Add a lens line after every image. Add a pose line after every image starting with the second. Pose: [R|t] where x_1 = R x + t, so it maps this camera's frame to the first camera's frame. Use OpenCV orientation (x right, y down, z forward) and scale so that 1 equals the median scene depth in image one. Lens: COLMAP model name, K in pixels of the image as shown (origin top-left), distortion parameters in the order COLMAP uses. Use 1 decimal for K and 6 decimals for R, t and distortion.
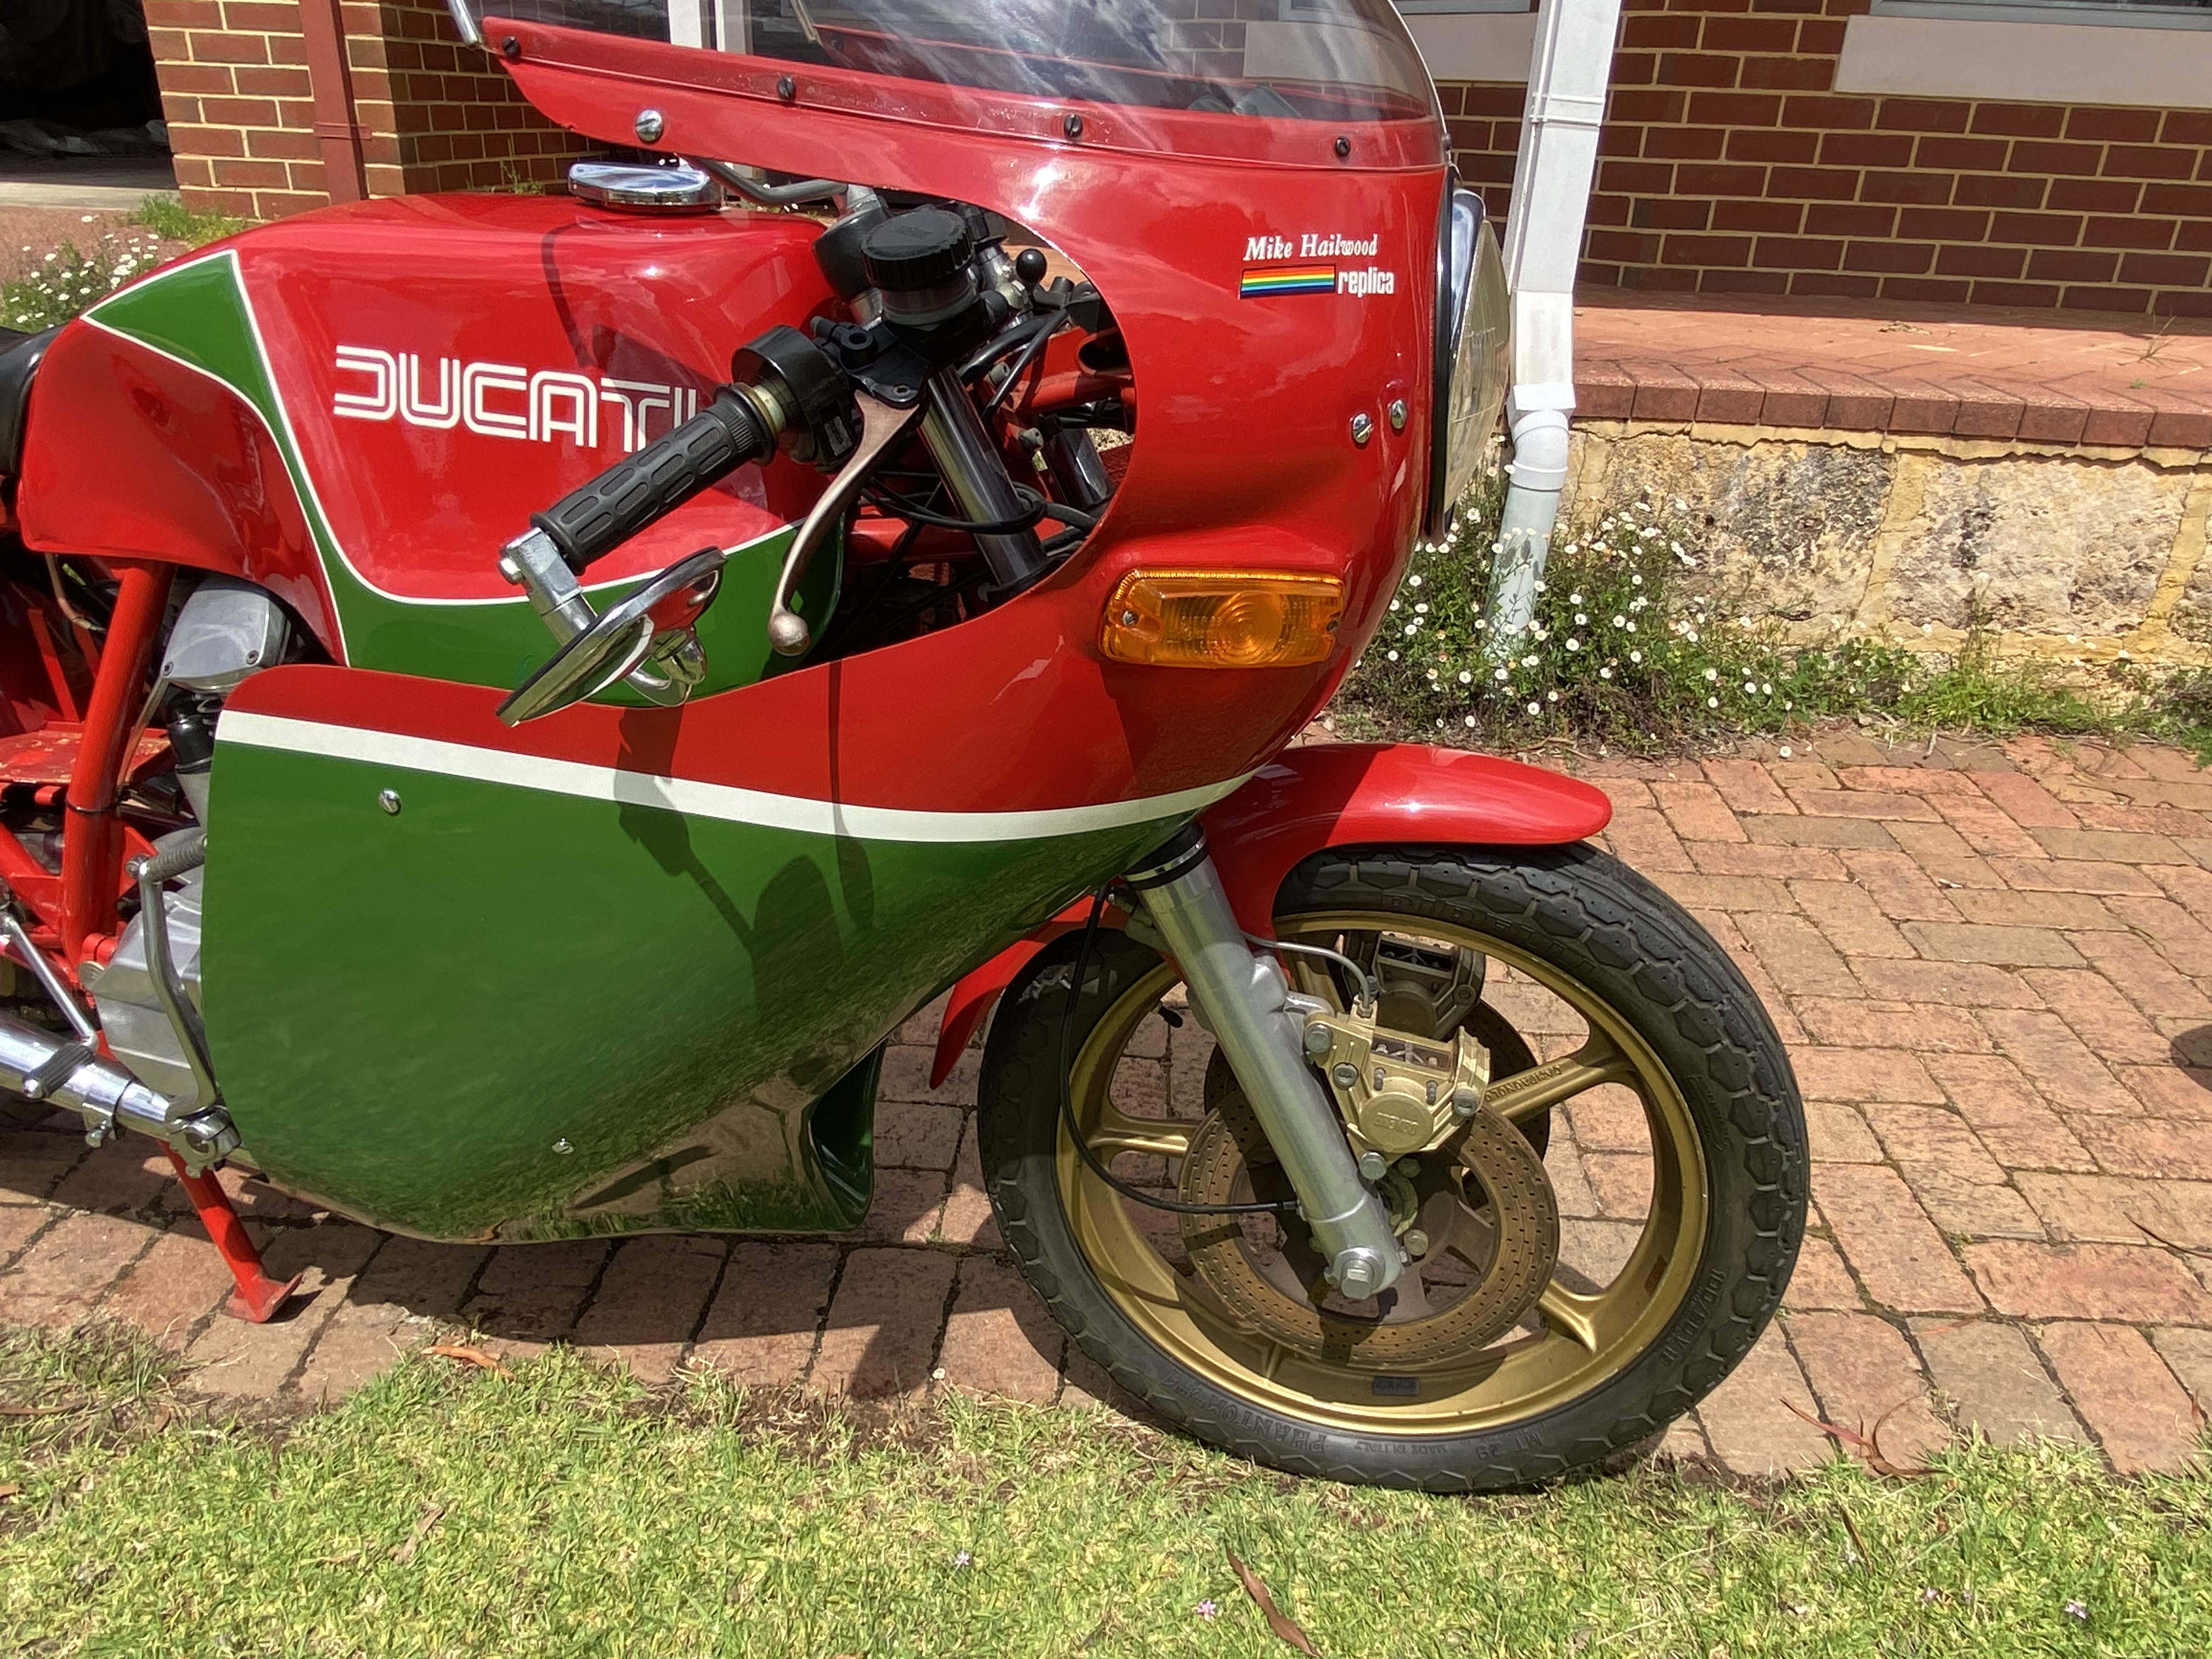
lens RADIAL K [[1476.4, 0, 1095.7], [0, 1476.4, 817.7], [0, 0, 1]] dist [0.052774, -0.059083]
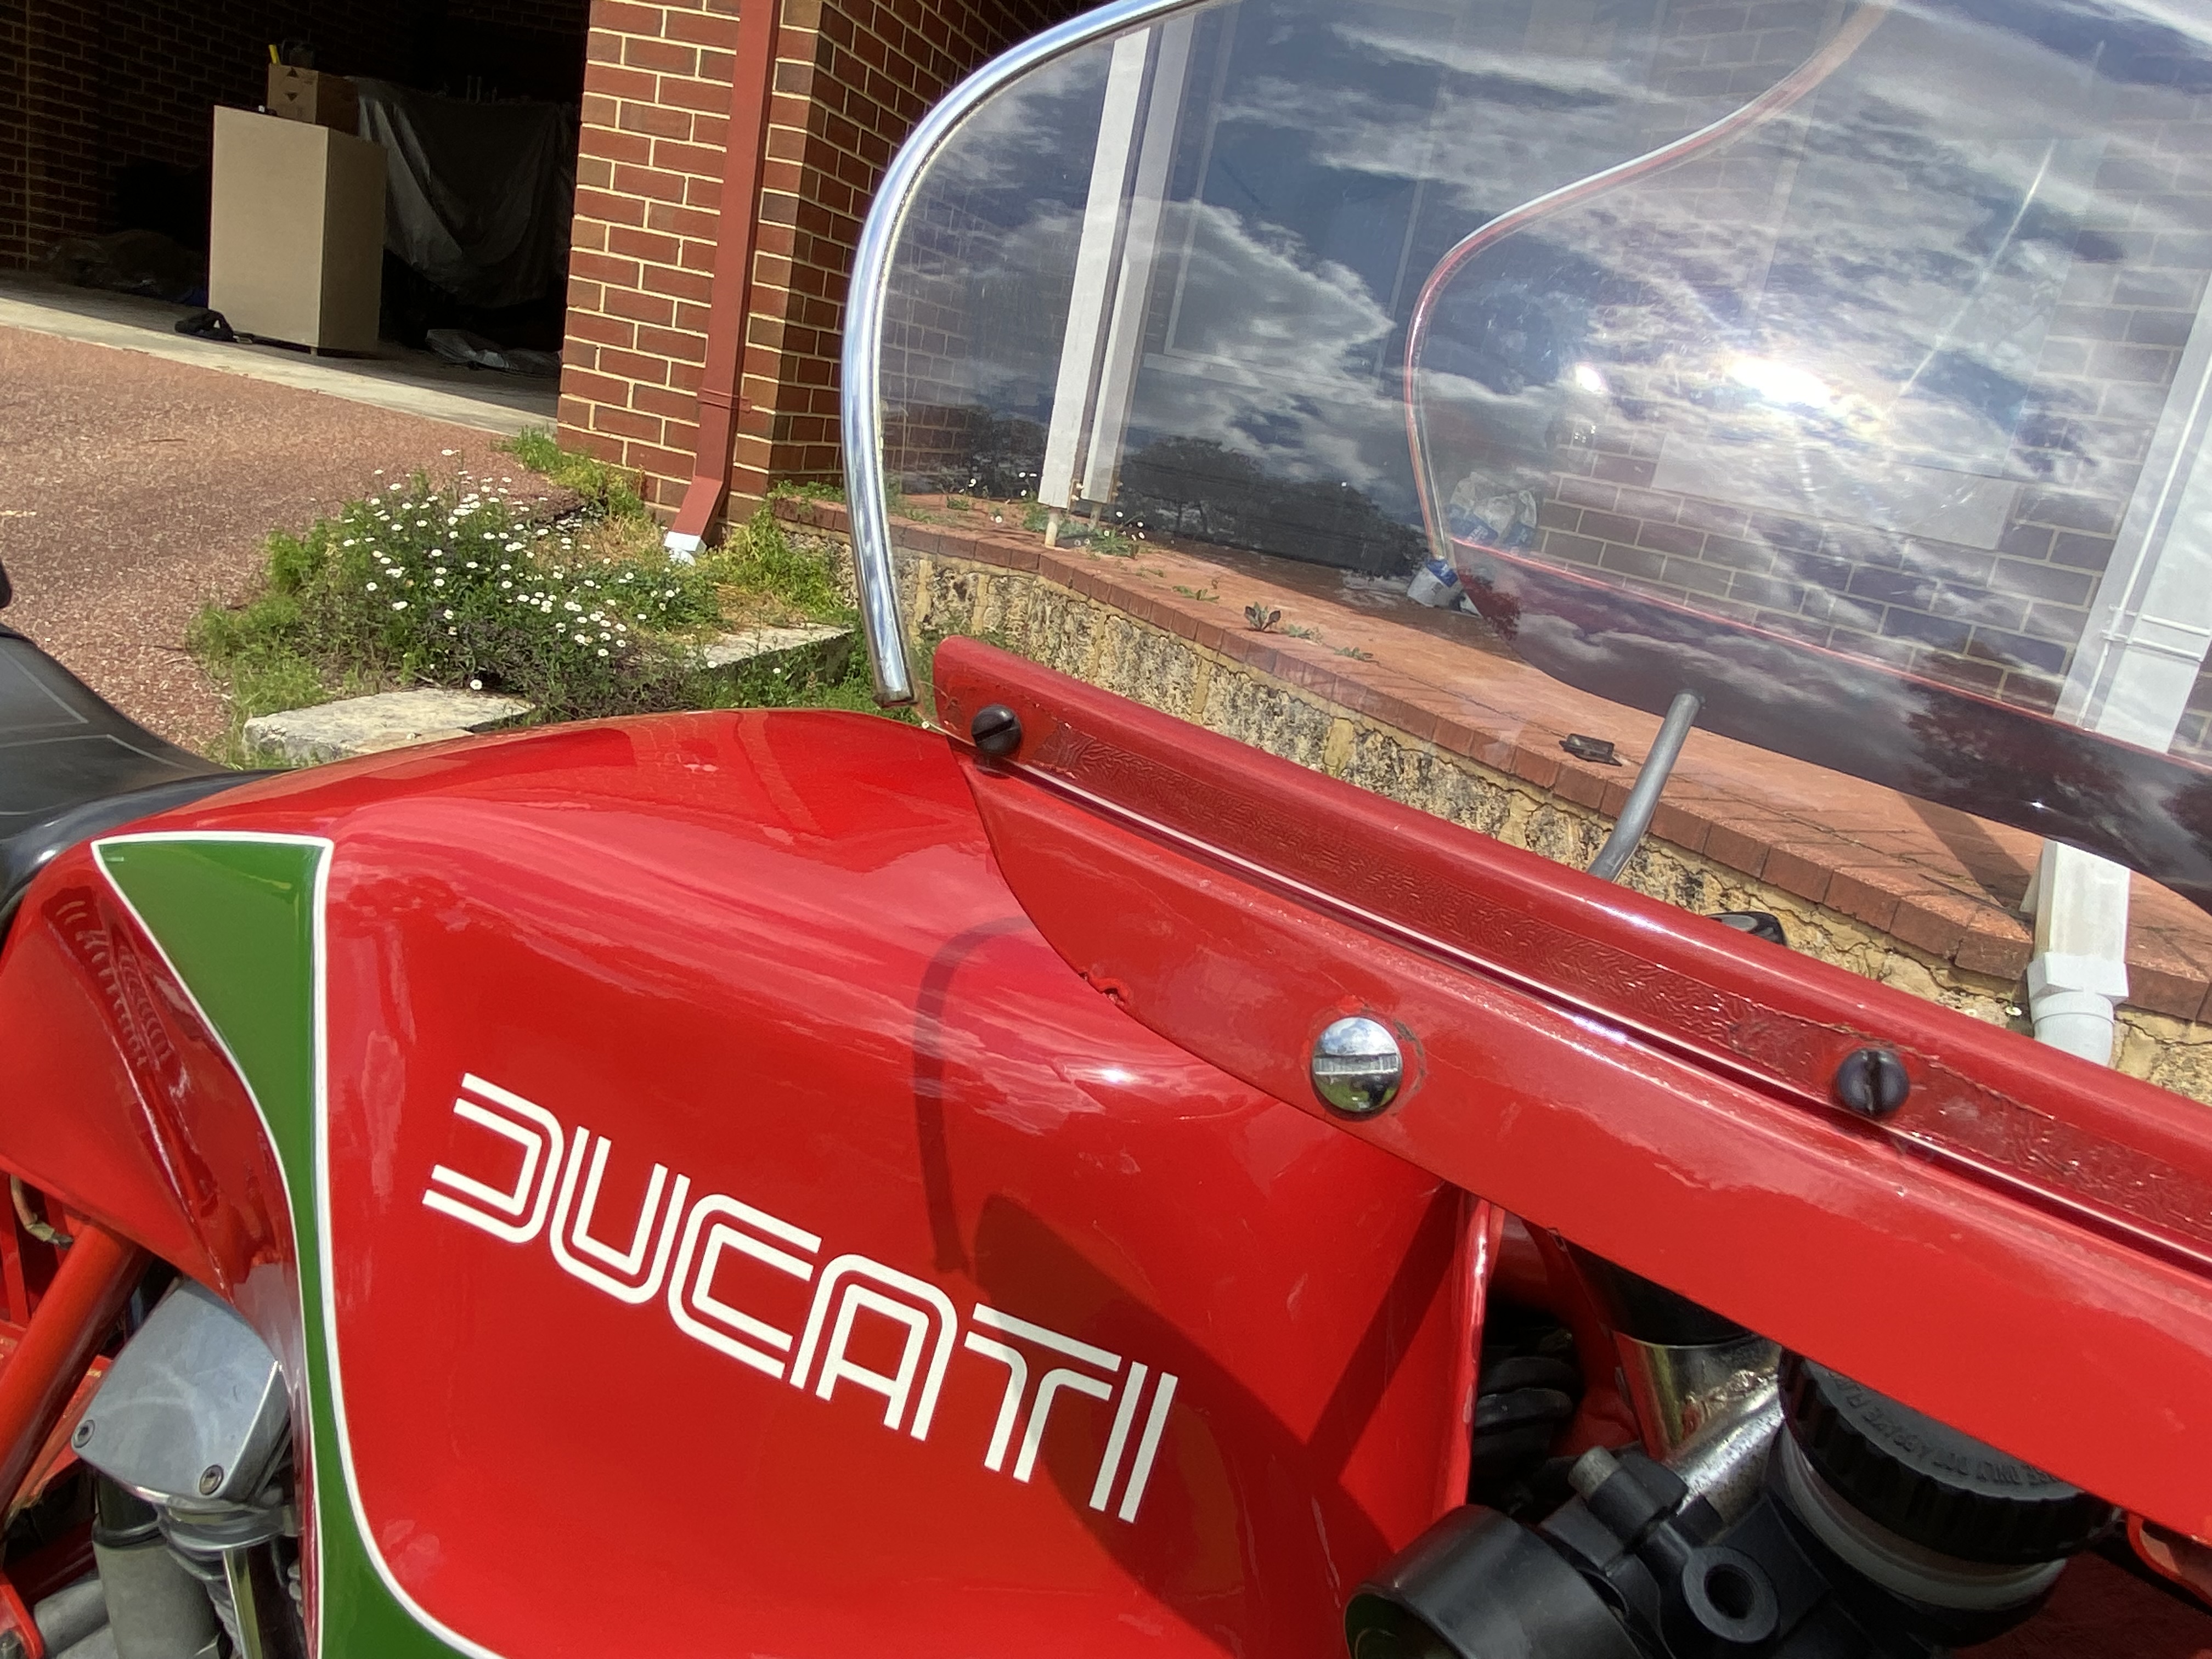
lens RADIAL K [[1476.4, 0, 1137.2], [0, 1476.4, 822.3], [0, 0, 1]] dist [0.052774, -0.059083]
pose [[0.973867, 0.184816, -0.132011, -0.212622], [-0.206124, 0.963290, -0.172003, -0.307390], [0.095376, 0.194719, 0.976211, 0.458476]]
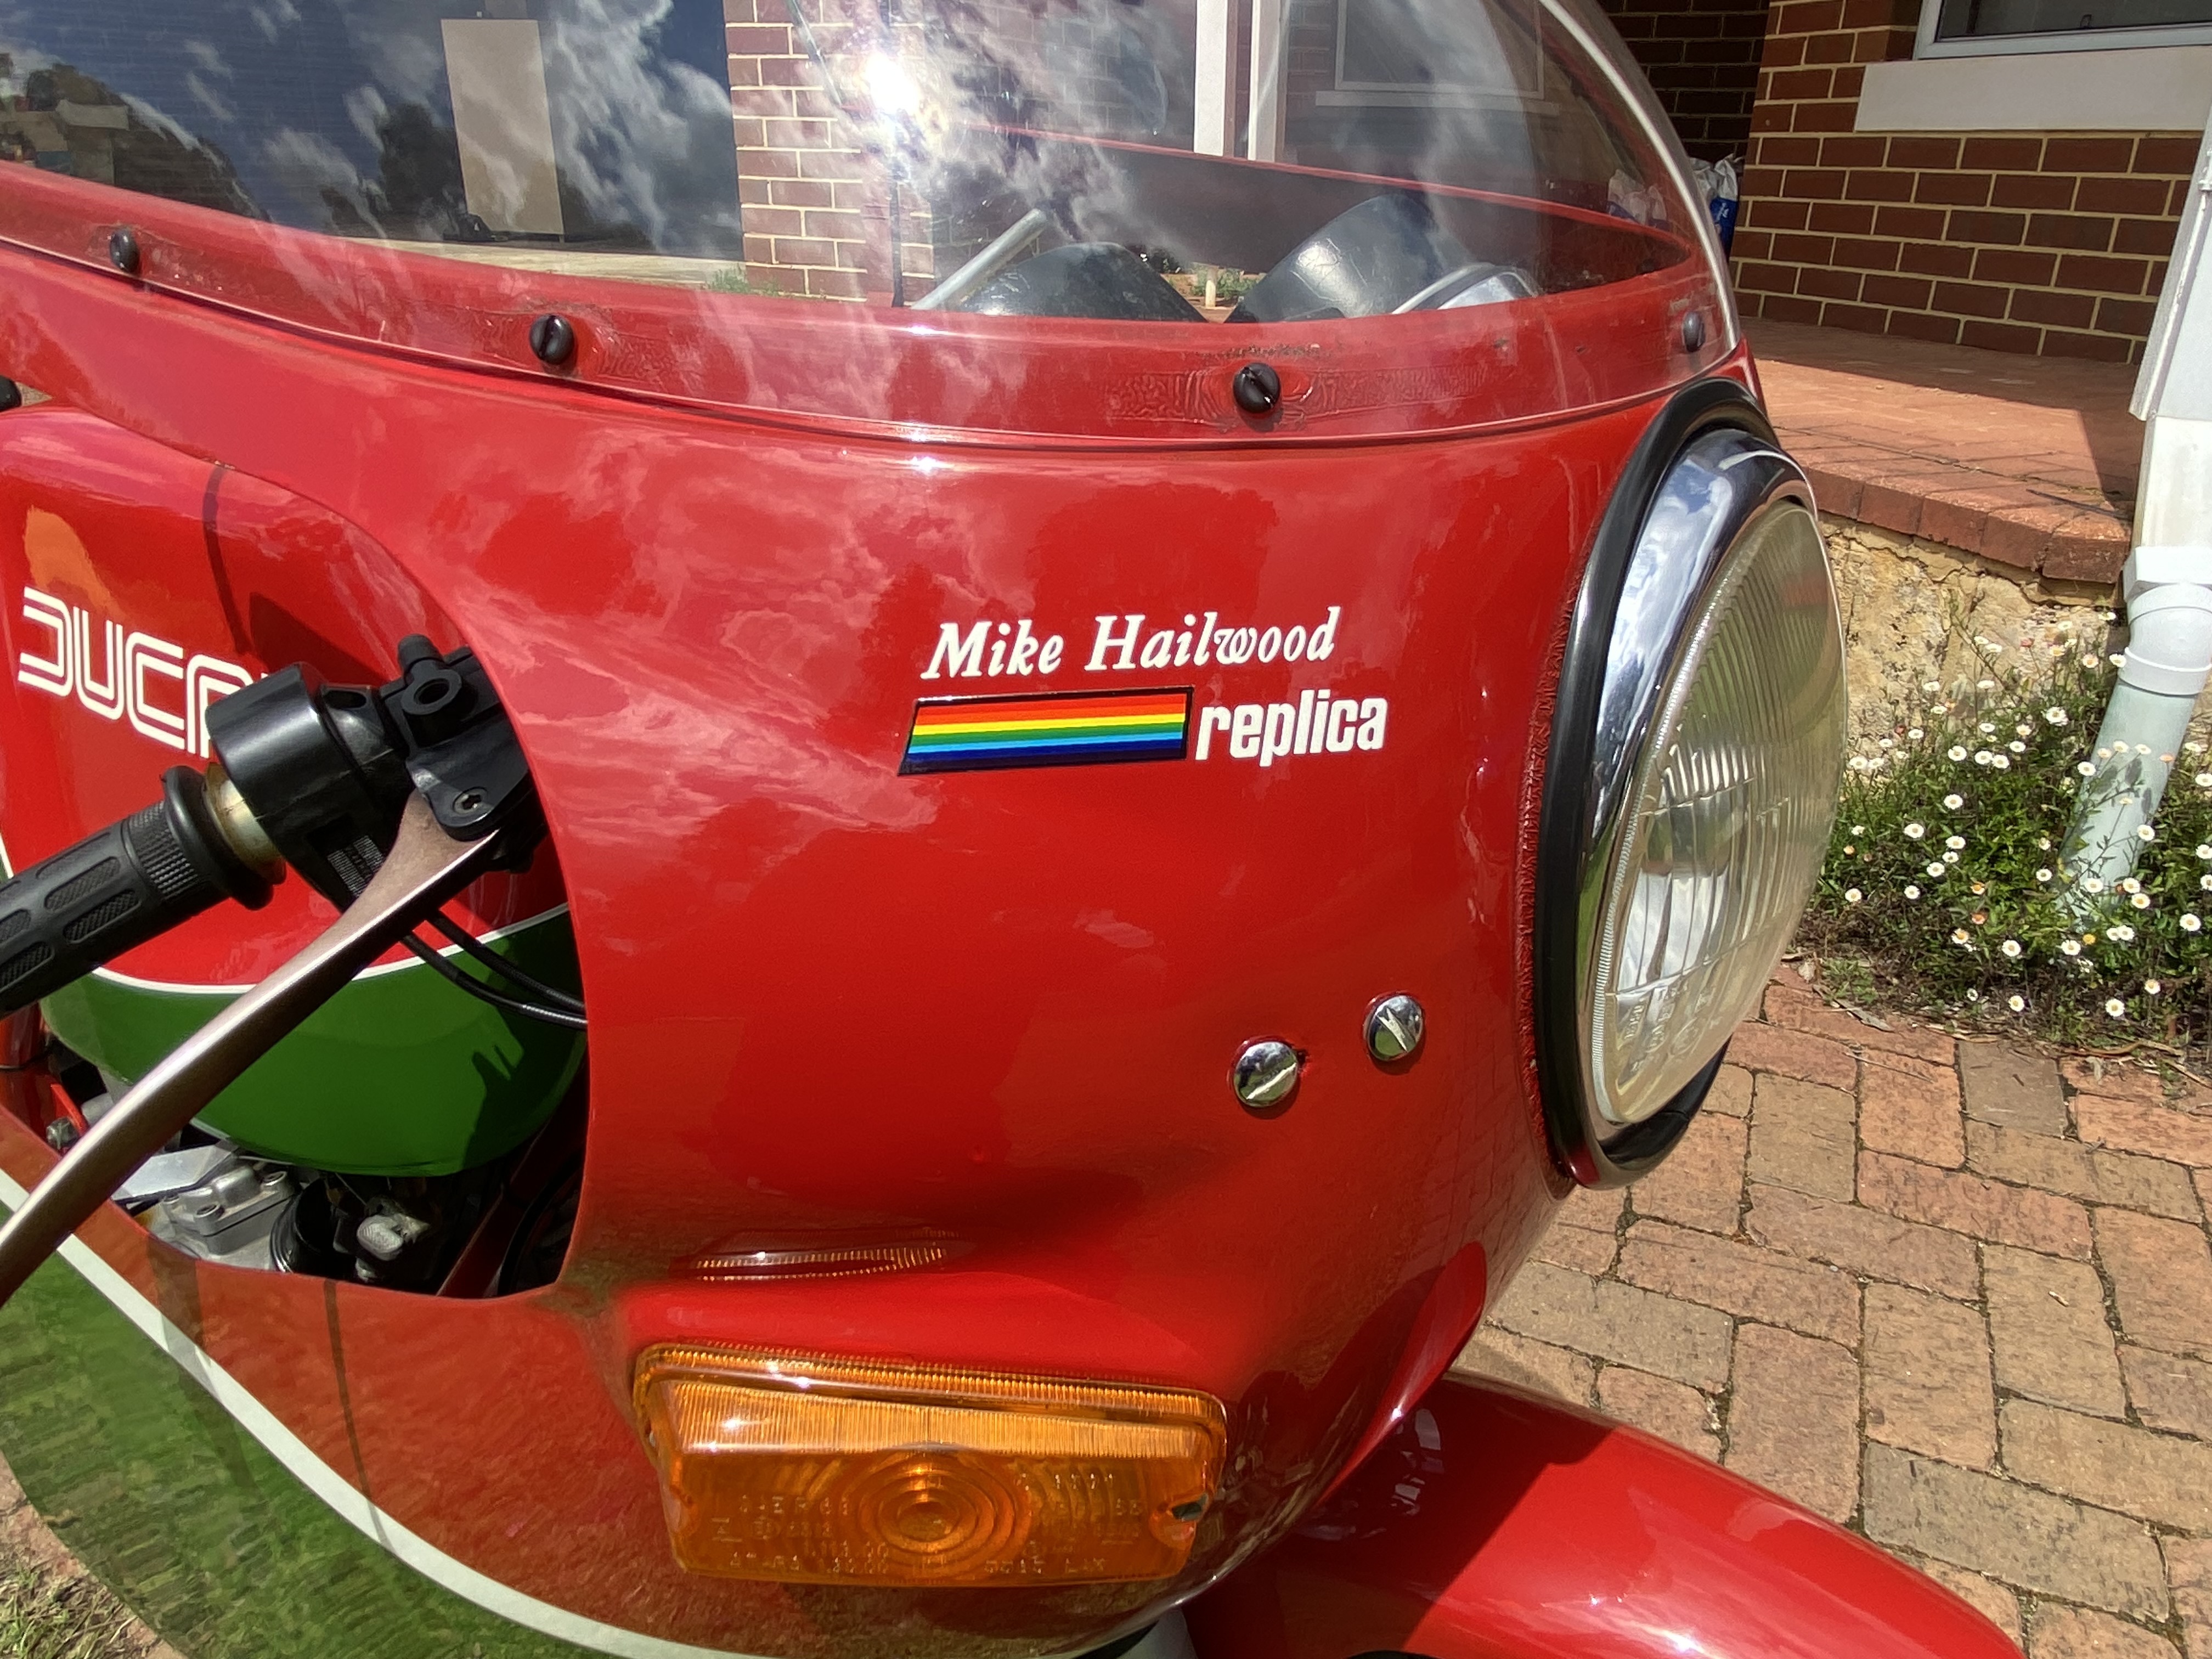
lens RADIAL K [[1476.4, 0, 1151.3], [0, 1476.4, 805.6], [0, 0, 1]] dist [0.052774, -0.059083]
pose [[0.941482, 0.112736, -0.317650, 0.190993], [-0.125504, 0.991893, -0.019951, -0.230021], [0.312826, 0.058650, 0.947998, 0.438525]]
